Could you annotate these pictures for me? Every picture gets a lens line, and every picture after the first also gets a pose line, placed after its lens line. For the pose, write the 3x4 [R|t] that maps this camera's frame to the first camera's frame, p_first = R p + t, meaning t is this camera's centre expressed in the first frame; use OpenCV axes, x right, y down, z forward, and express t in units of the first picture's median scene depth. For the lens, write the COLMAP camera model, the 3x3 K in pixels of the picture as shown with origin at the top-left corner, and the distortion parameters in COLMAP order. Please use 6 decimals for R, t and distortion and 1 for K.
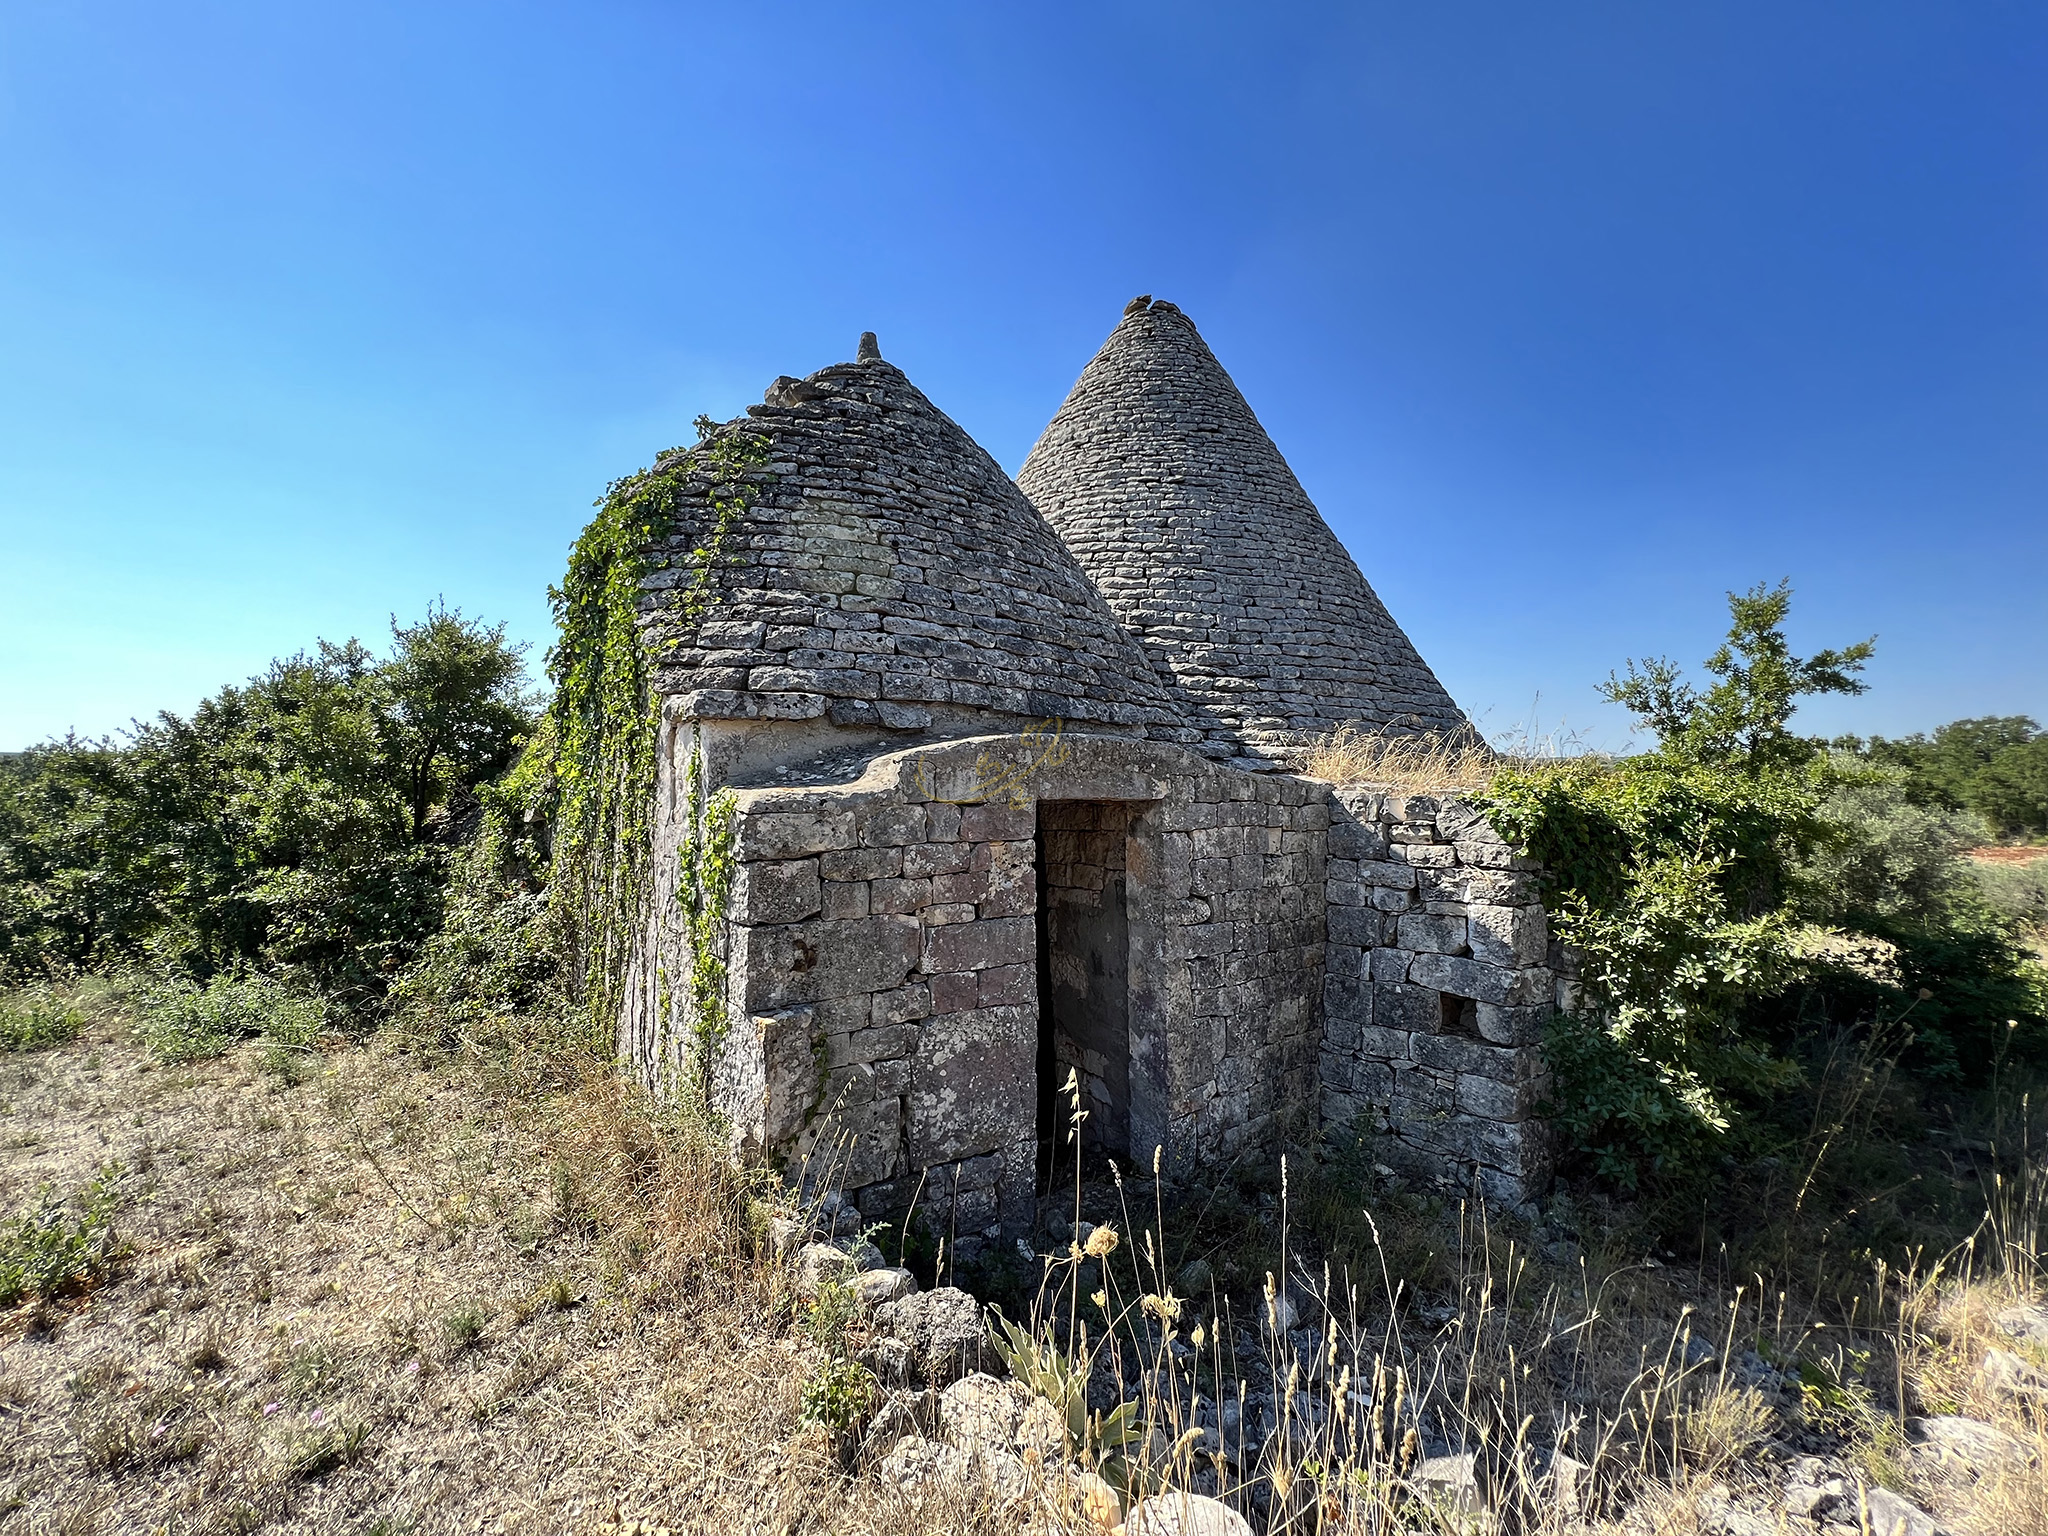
lens RADIAL K [[836.4, 0, 1027.6], [0, 836.4, 769.8], [0, 0, 1]] dist [0.000307, 0.000429]
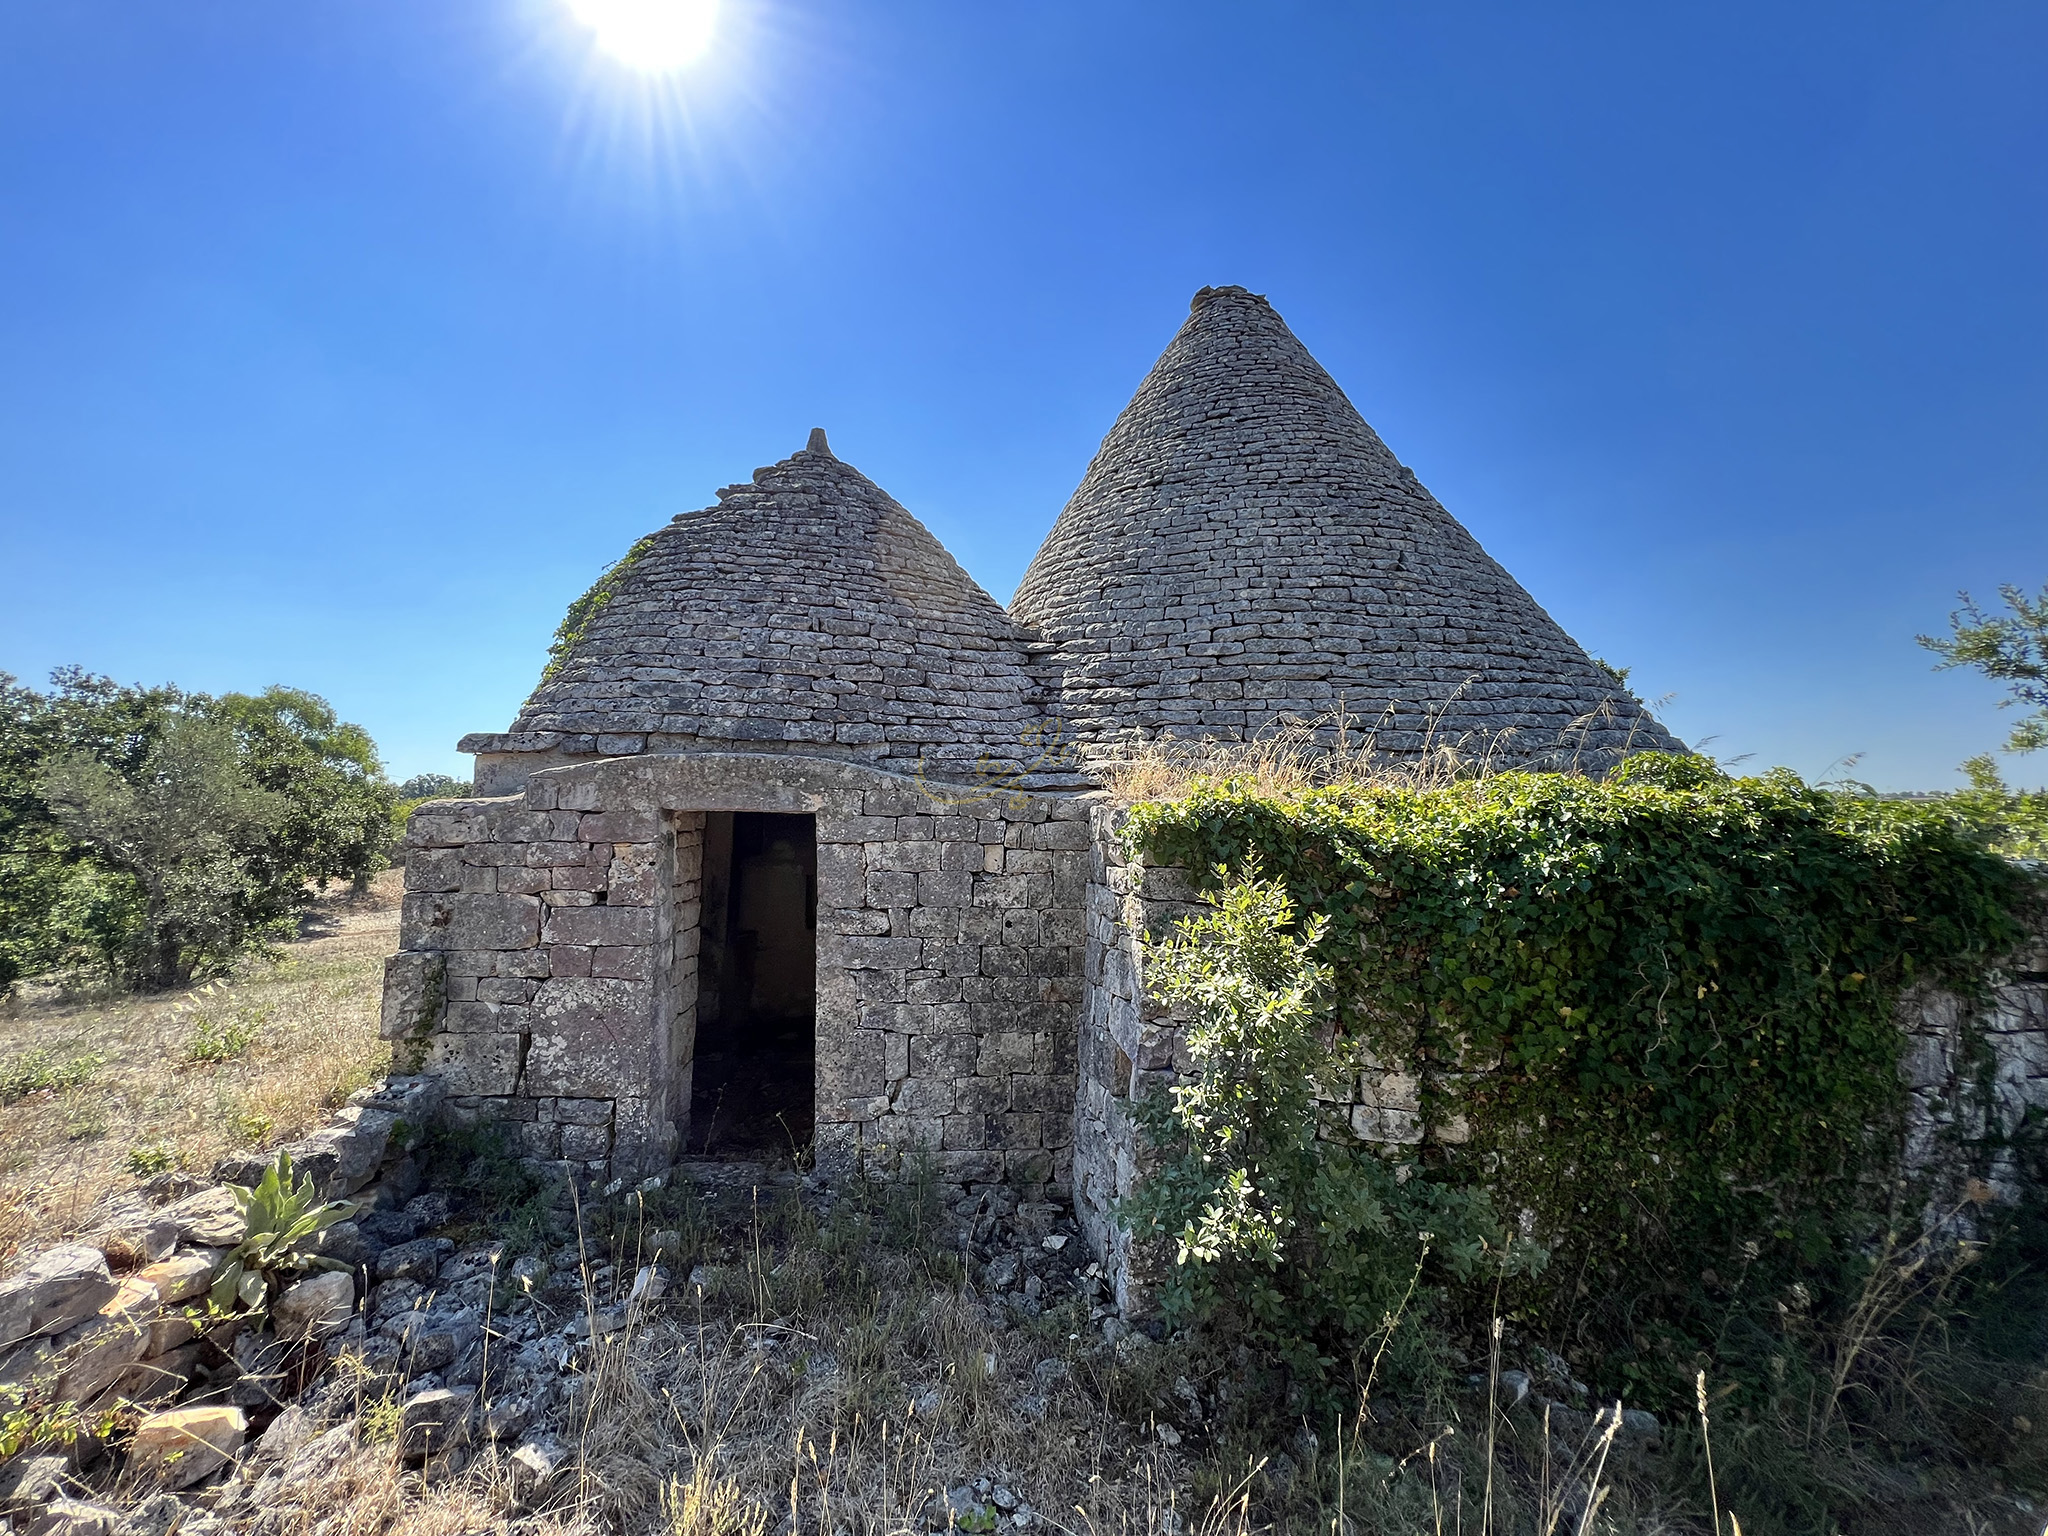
lens RADIAL K [[836.4, 0, 1028.3], [0, 836.4, 768.7], [0, 0, 1]] dist [0.000307, 0.000429]
pose [[0.826690, -0.033932, -0.561633, 1.166647], [0.005386, 0.998611, -0.052405, 0.045097], [0.562631, 0.040298, 0.825725, 0.325439]]
